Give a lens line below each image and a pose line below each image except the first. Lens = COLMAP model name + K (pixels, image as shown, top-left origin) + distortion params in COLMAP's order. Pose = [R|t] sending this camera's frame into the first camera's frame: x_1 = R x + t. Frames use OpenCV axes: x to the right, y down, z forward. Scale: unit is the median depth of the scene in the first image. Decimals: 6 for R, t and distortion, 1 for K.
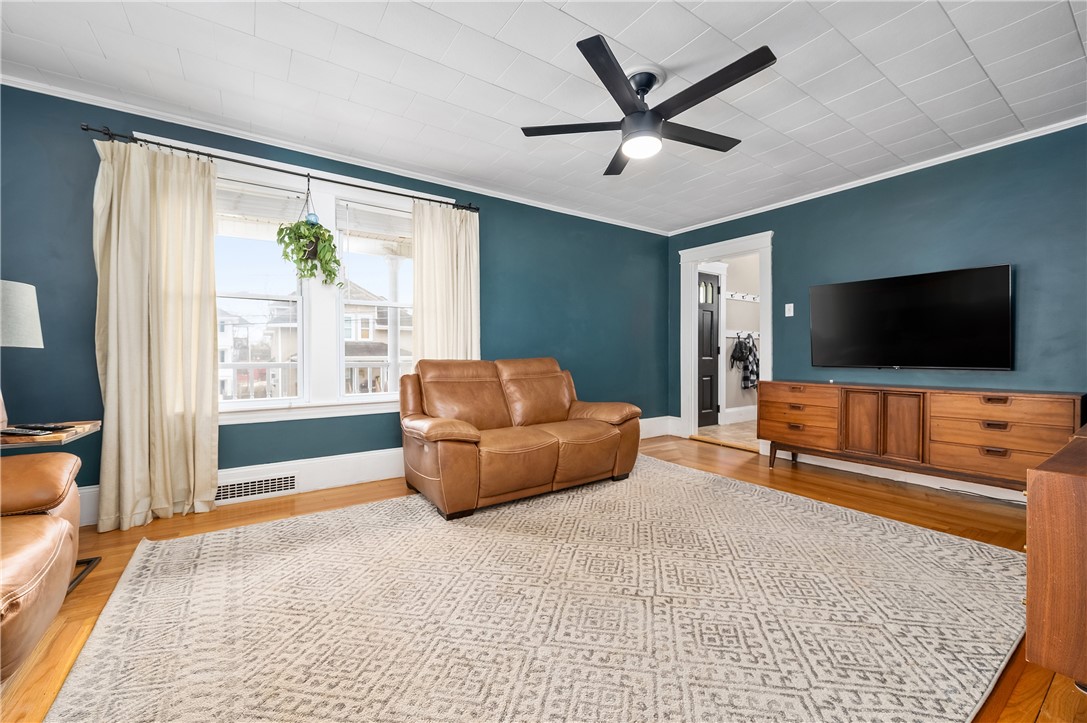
lens RADIAL K [[438.6, 0, 542.6], [0, 438.6, 356.9], [0, 0, 1]] dist [-0.002724, 0.000096]
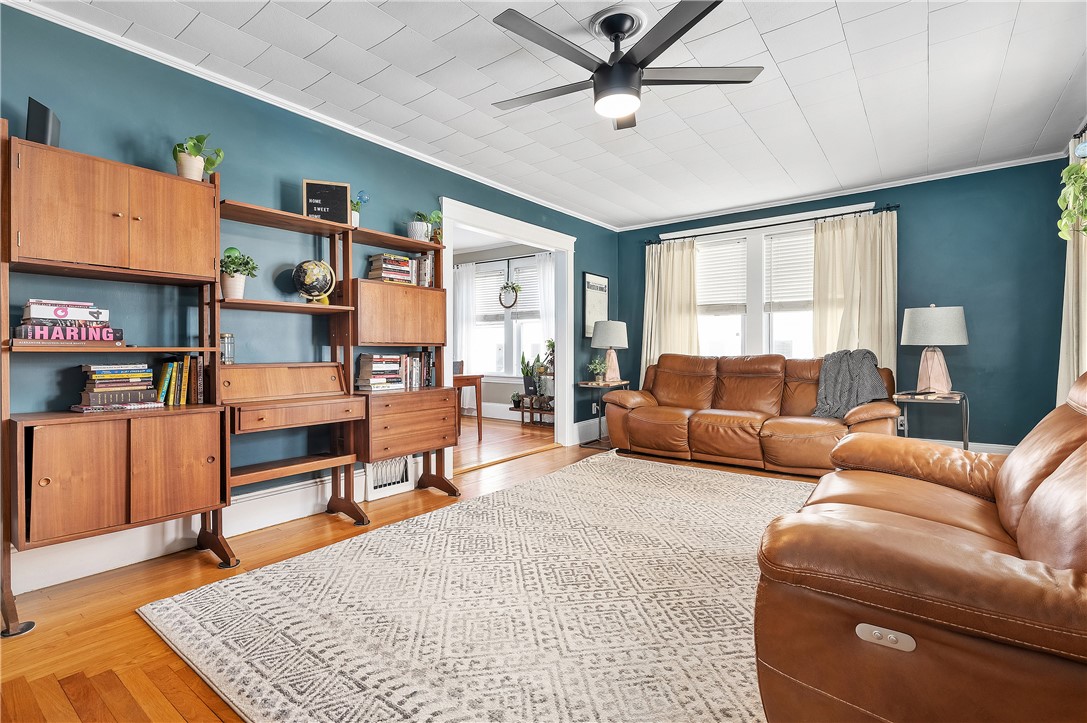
lens RADIAL K [[502.3, 0, 538.6], [0, 502.3, 355.4], [0, 0, 1]] dist [0.006133, 0.000203]
pose [[-0.947338, 0.005759, -0.320183, 0.714229], [0.001880, 0.999921, 0.012421, -0.010719], [0.320230, 0.011165, -0.947274, 1.957106]]
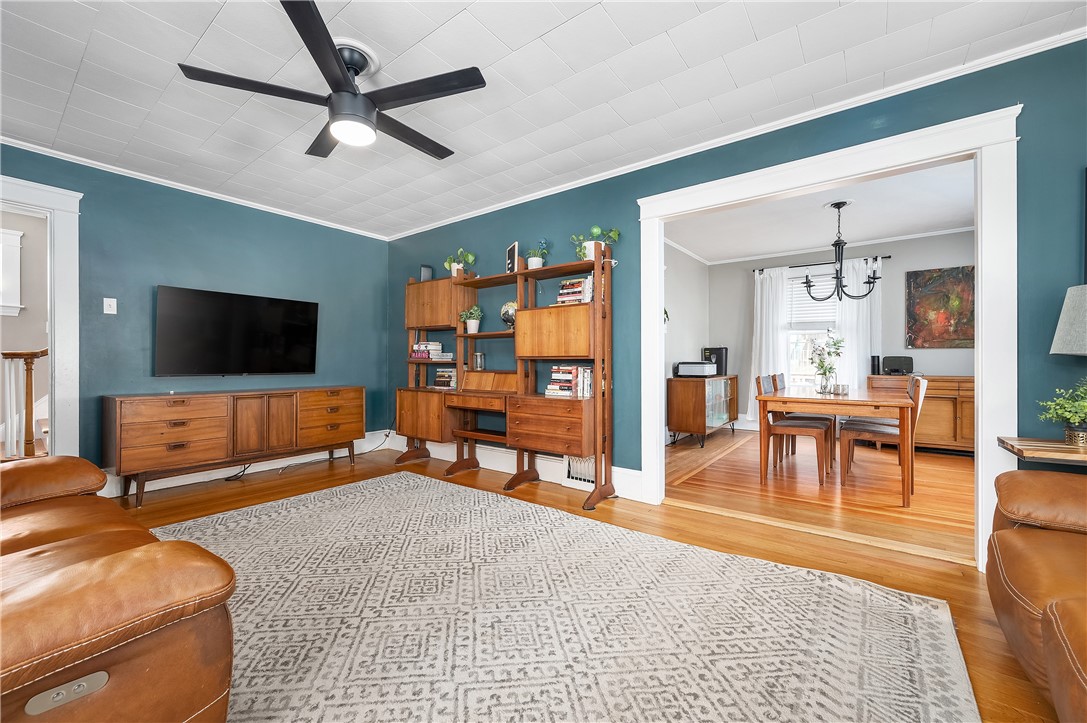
lens RADIAL K [[438.6, 0, 539.7], [0, 438.6, 363.5], [0, 0, 1]] dist [-0.002724, 0.000096]
pose [[-0.322185, -0.002949, 0.946672, -0.772421], [0.002079, 0.999991, 0.003823, -0.010252], [-0.946674, 0.003199, -0.322176, 0.973624]]
